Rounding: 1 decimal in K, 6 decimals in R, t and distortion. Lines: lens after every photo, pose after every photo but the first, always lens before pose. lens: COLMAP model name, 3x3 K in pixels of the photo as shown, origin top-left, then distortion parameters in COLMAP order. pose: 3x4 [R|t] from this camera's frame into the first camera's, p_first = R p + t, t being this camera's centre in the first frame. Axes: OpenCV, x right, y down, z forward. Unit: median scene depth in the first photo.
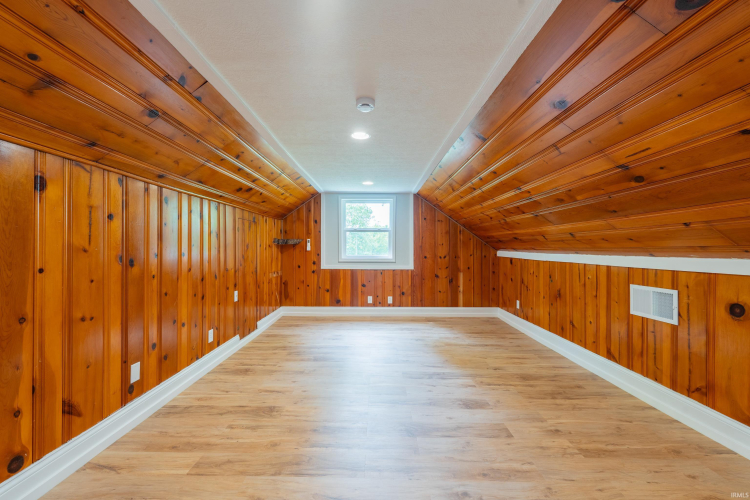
lens RADIAL K [[302.2, 0, 375.0], [0, 302.2, 250.0], [0, 0, 1]] dist [-0.001115, -0.000520]
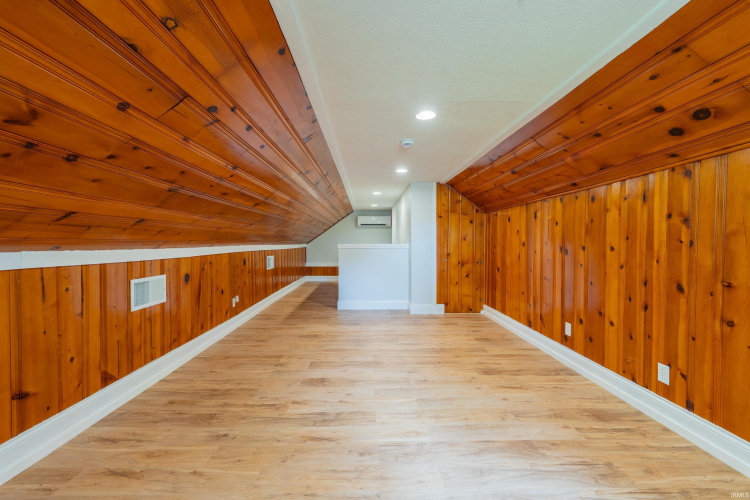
lens RADIAL K [[302.2, 0, 375.0], [0, 302.2, 250.0], [0, 0, 1]] dist [-0.001115, -0.000520]
pose [[-0.999718, -0.001985, -0.023678, 0.129791], [-0.002585, 0.999675, 0.025360, -0.003285], [0.023620, 0.025415, -0.999398, 2.011278]]
